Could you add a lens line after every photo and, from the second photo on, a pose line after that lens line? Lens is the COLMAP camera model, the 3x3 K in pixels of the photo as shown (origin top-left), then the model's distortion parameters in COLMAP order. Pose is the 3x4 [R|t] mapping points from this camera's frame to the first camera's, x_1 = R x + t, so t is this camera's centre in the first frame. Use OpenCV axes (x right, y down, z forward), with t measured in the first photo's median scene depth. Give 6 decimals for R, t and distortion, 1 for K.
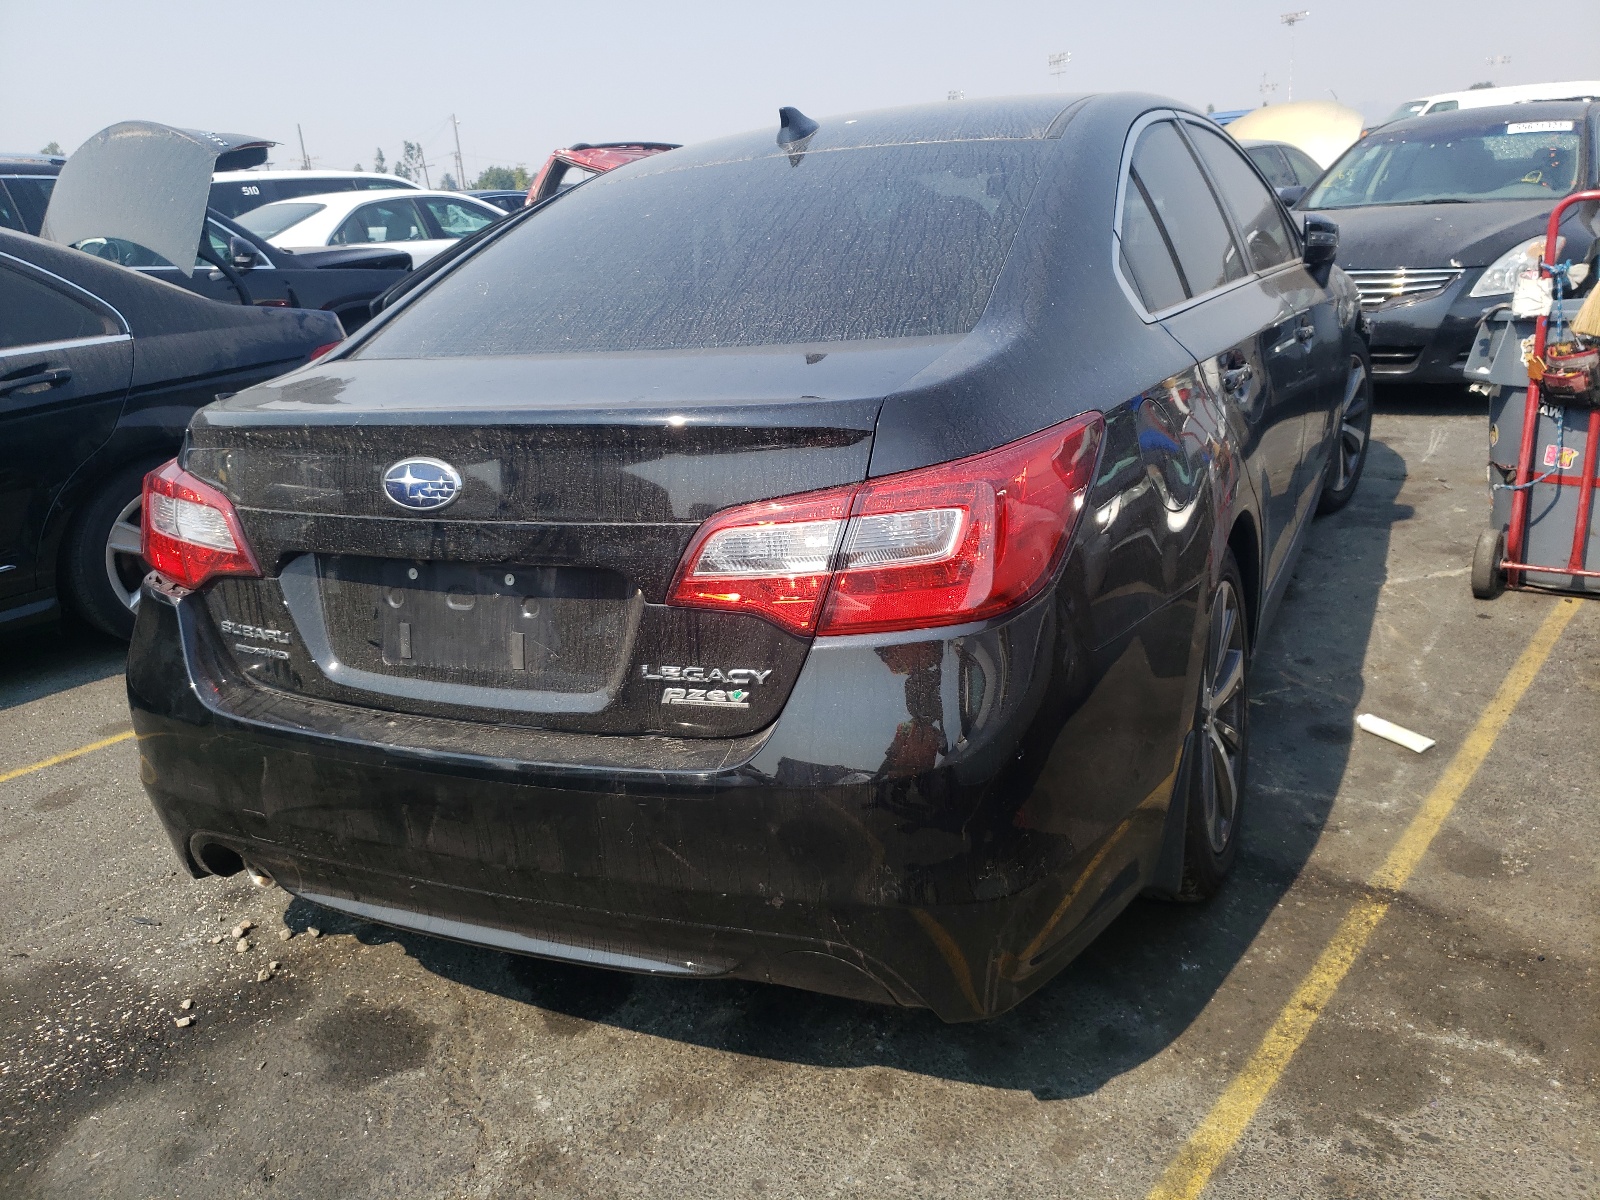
lens RADIAL K [[1225.4, 0, 797.1], [0, 1225.4, 590.2], [0, 0, 1]] dist [-0.000495, 0.025329]
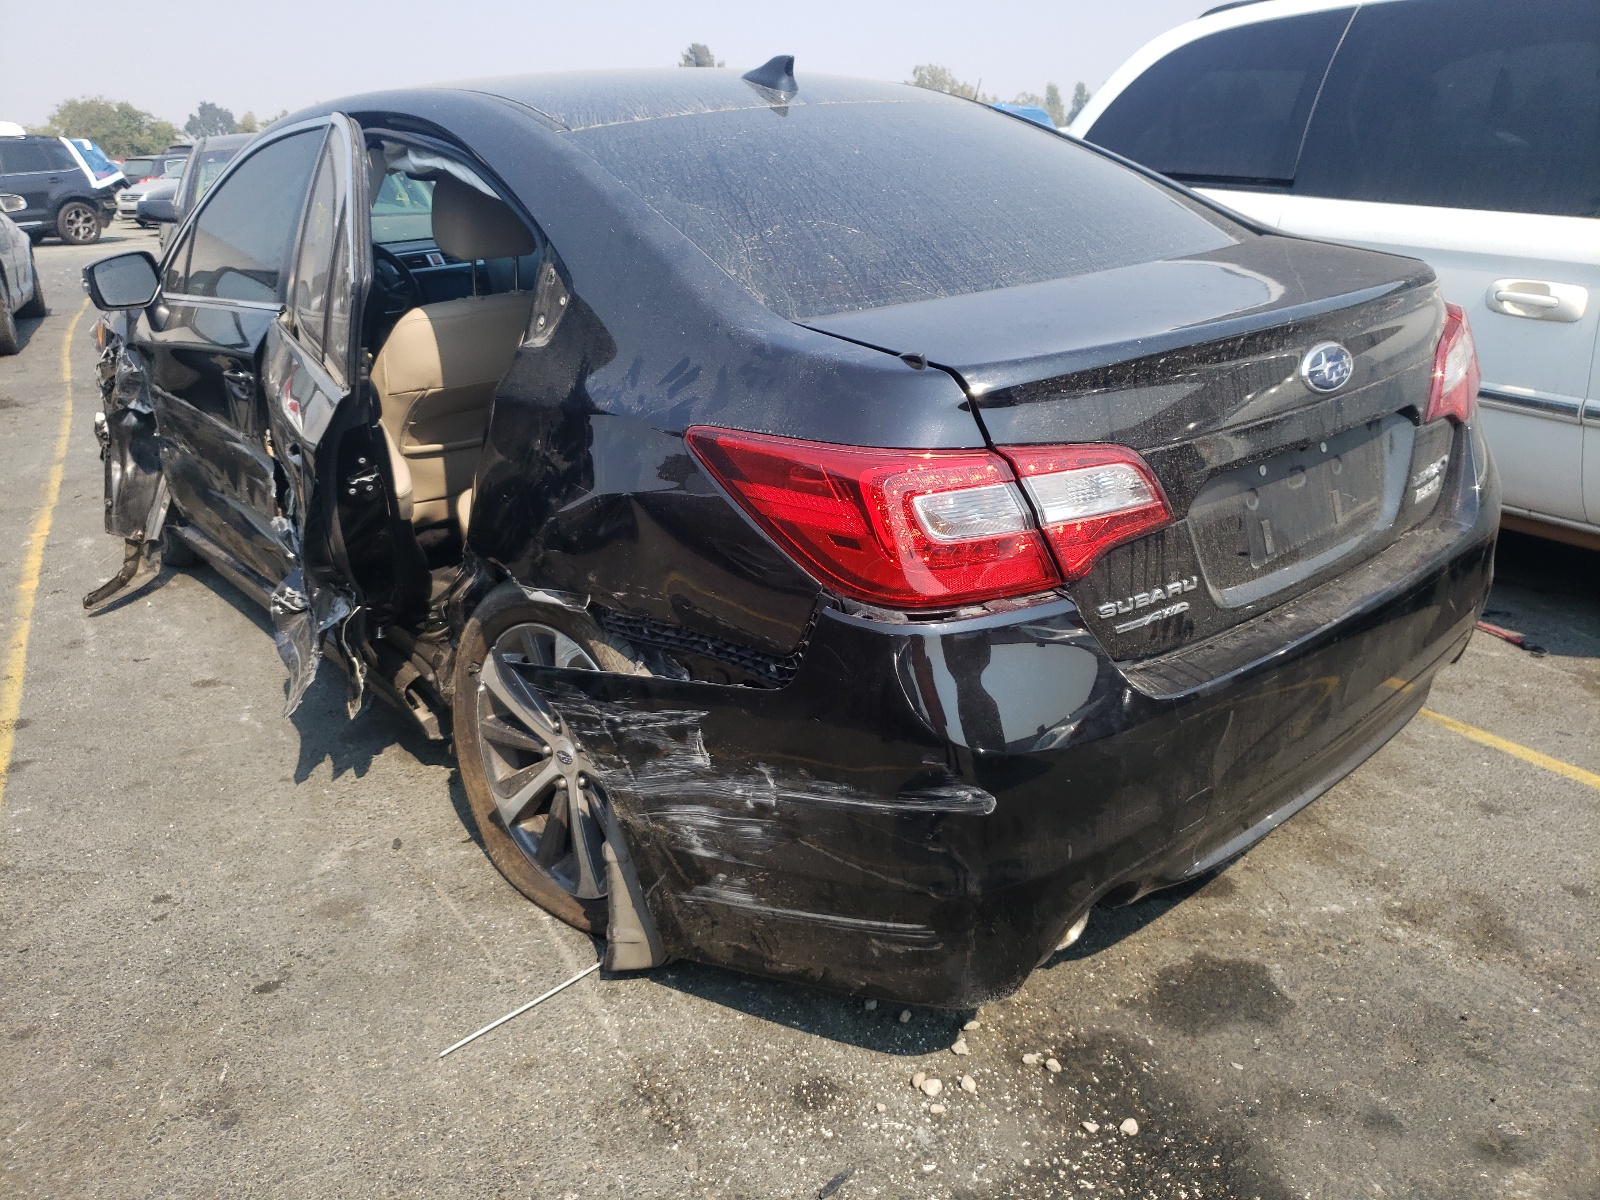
lens RADIAL K [[1225.4, 0, 797.1], [0, 1225.4, 590.2], [0, 0, 1]] dist [-0.000495, 0.025329]
pose [[0.410727, -0.254479, 0.875525, -1.241278], [0.292078, 0.946378, 0.138053, -0.154452], [-0.863709, 0.199020, 0.463030, 0.781431]]
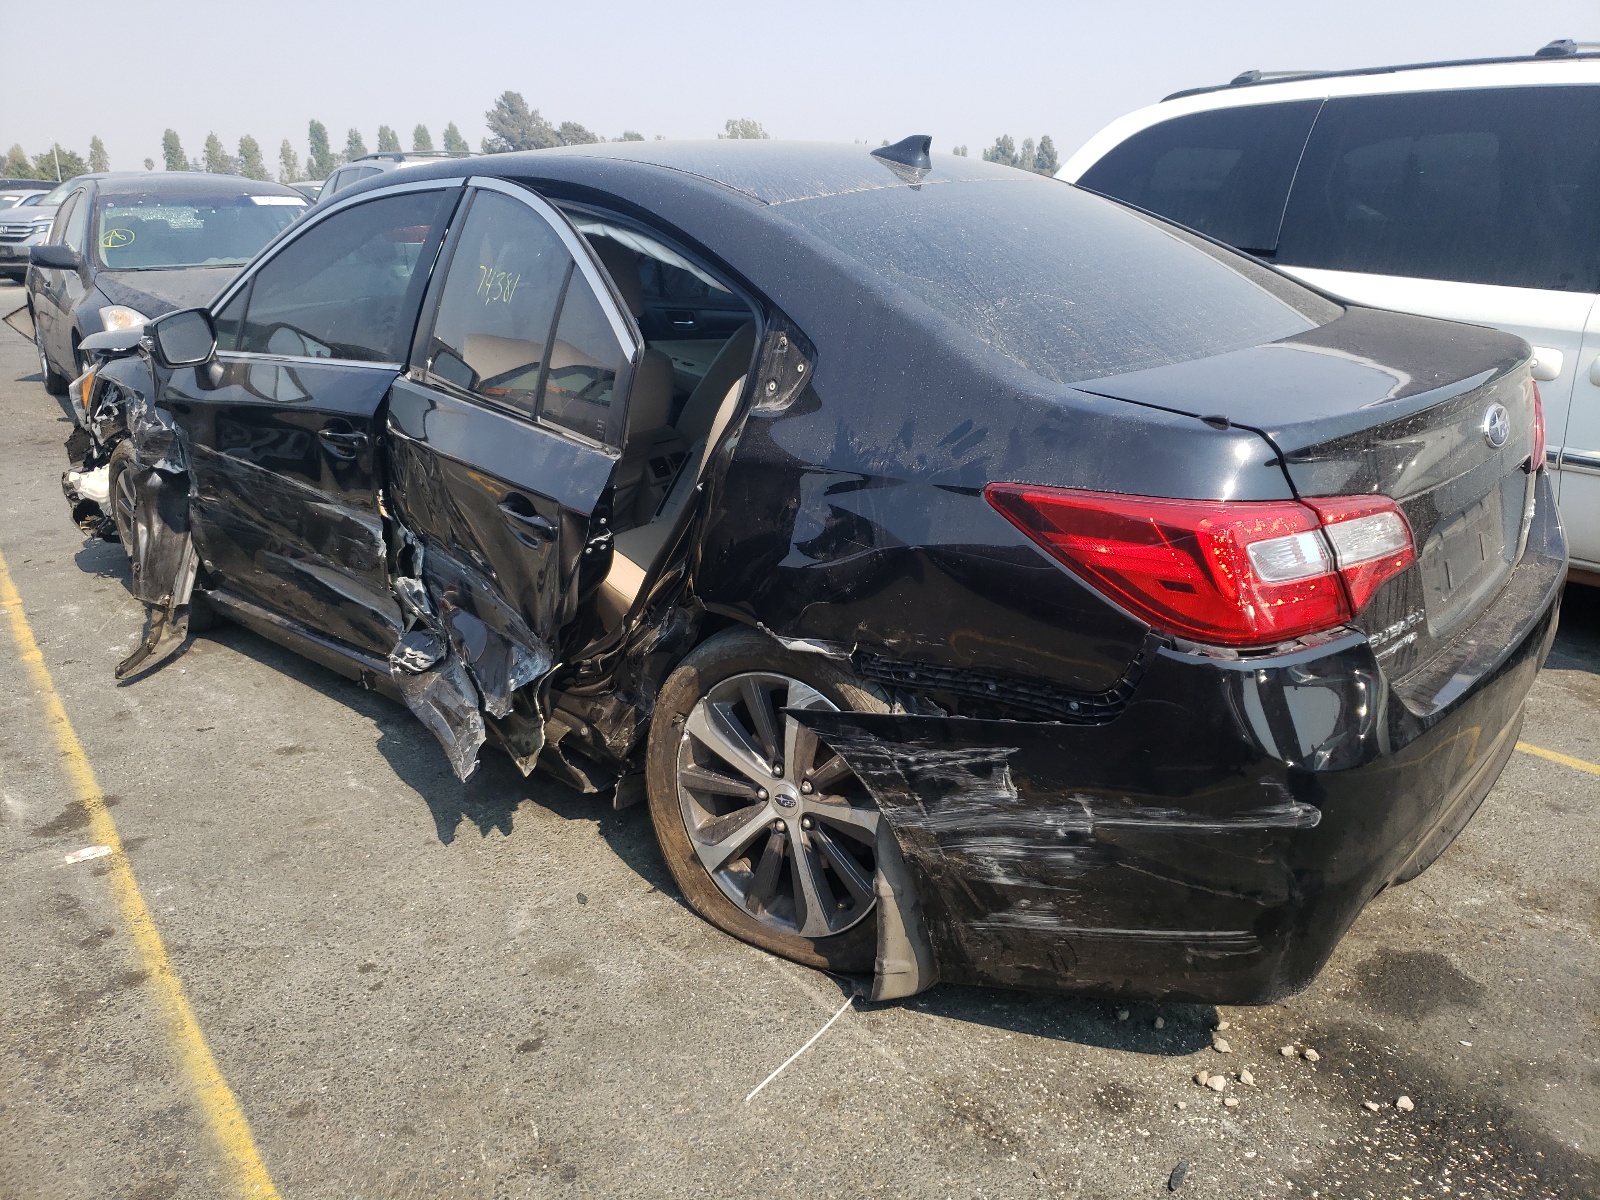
lens RADIAL K [[1222.6, 0, 800.0], [0, 1222.6, 600.0], [0, 0, 1]] dist [-0.002017, 0.034775]
pose [[0.269618, -0.237993, 0.933094, -1.413460], [0.298080, 0.942014, 0.154138, -0.268256], [-0.915672, 0.236578, 0.324925, 1.069378]]
